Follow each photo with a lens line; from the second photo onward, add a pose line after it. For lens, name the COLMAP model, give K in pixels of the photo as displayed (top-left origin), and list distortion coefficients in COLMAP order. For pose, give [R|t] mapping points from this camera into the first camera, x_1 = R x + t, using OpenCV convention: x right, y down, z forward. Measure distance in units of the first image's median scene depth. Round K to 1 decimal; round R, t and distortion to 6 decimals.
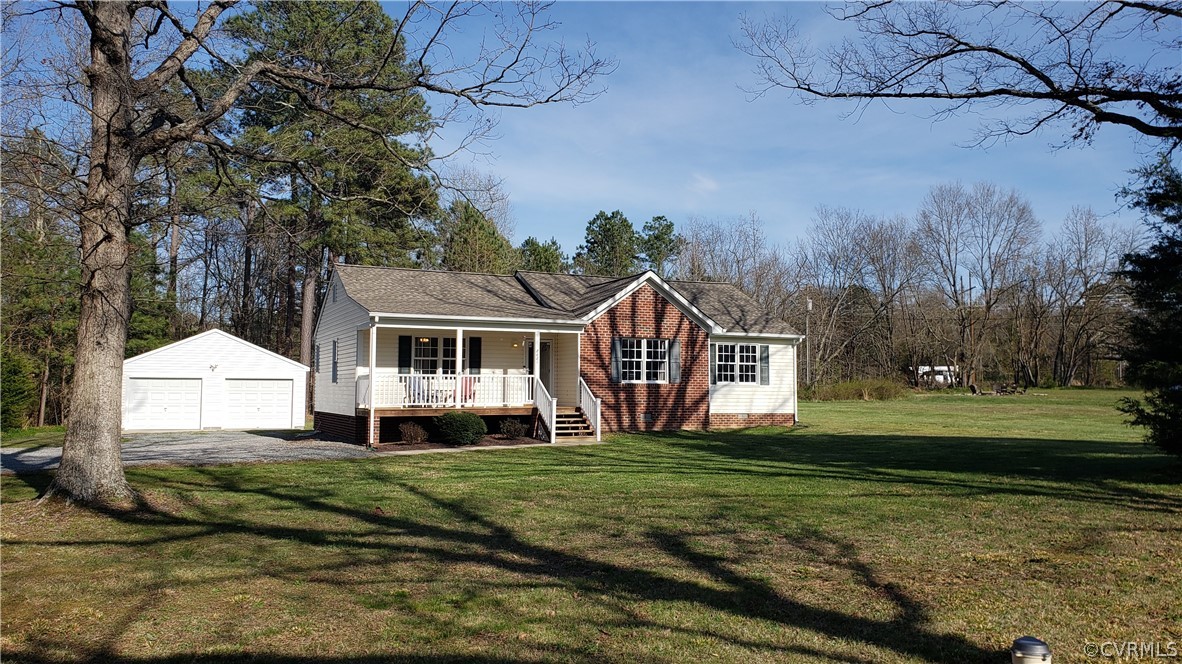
lens RADIAL K [[899.6, 0, 591.0], [0, 899.6, 332.0], [0, 0, 1]] dist [0.039246, -0.000460]
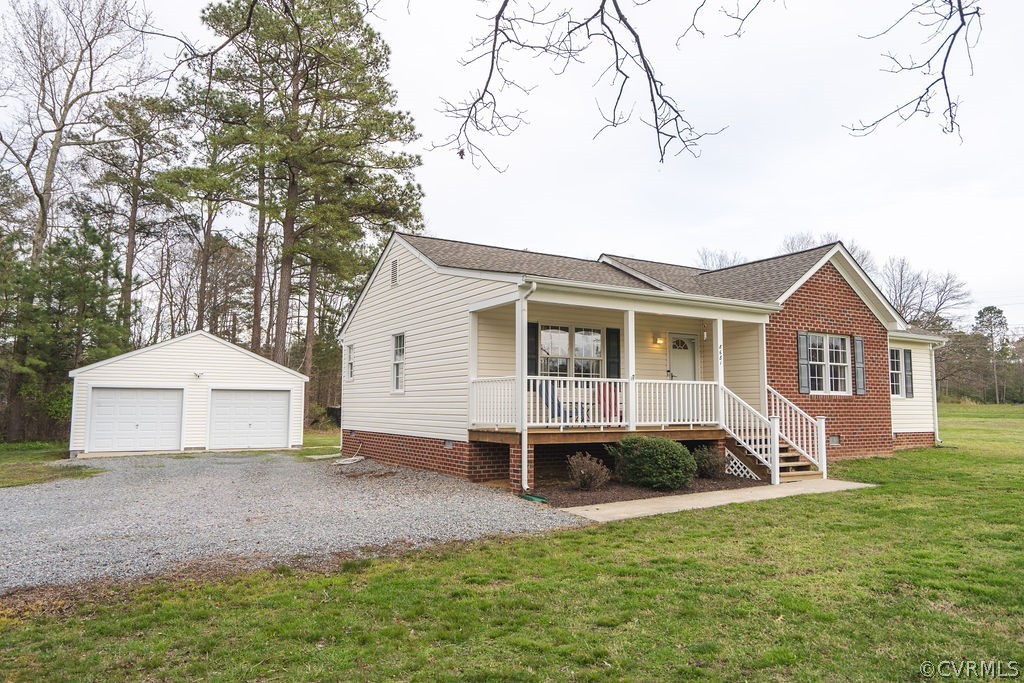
lens RADIAL K [[668.3, 0, 512.0], [0, 668.3, 341.5], [0, 0, 1]] dist [0.002434, -0.000975]
pose [[0.994419, 0.010514, 0.104976, -0.236370], [-0.007343, 0.999506, -0.030549, 0.029192], [-0.105245, 0.029608, 0.994005, 0.438609]]
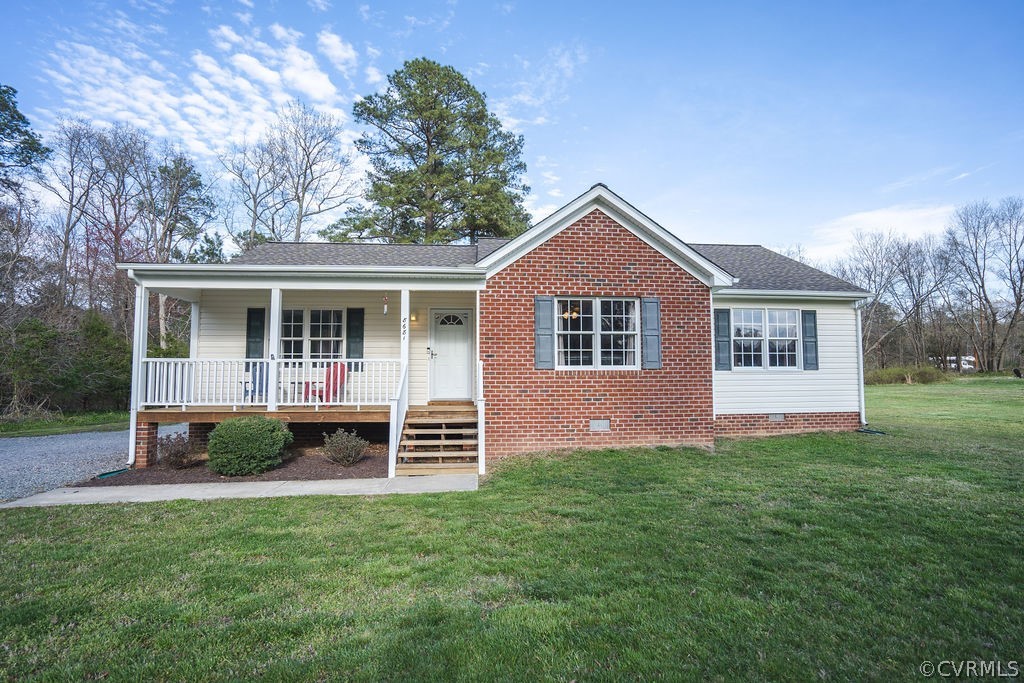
lens RADIAL K [[509.6, 0, 537.4], [0, 509.6, 352.4], [0, 0, 1]] dist [-0.083988, 0.044971]
pose [[0.950703, -0.027187, -0.308909, 0.117392], [0.030856, 0.999499, 0.006999, 0.037624], [0.308564, -0.016185, 0.951066, 0.600588]]
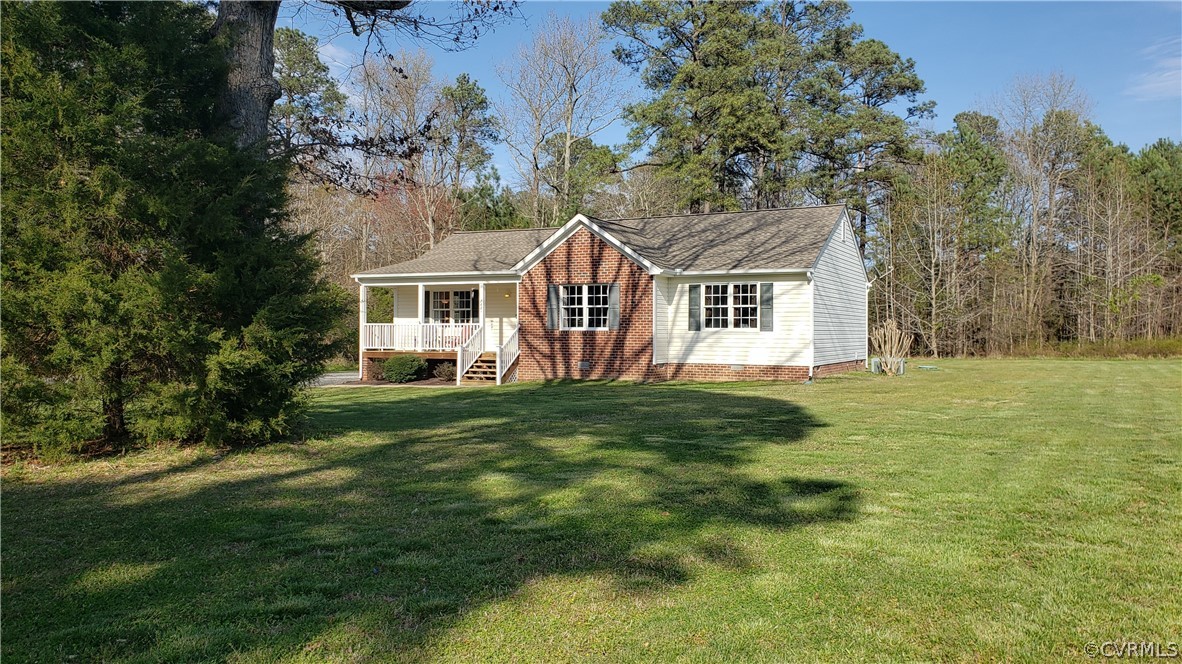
lens RADIAL K [[899.6, 0, 591.0], [0, 899.6, 332.0], [0, 0, 1]] dist [0.039246, -0.000460]
pose [[0.642895, -0.000479, -0.765954, 0.737312], [0.051715, 0.997745, 0.042782, 0.016077], [0.764207, -0.067116, 0.641470, 0.351824]]
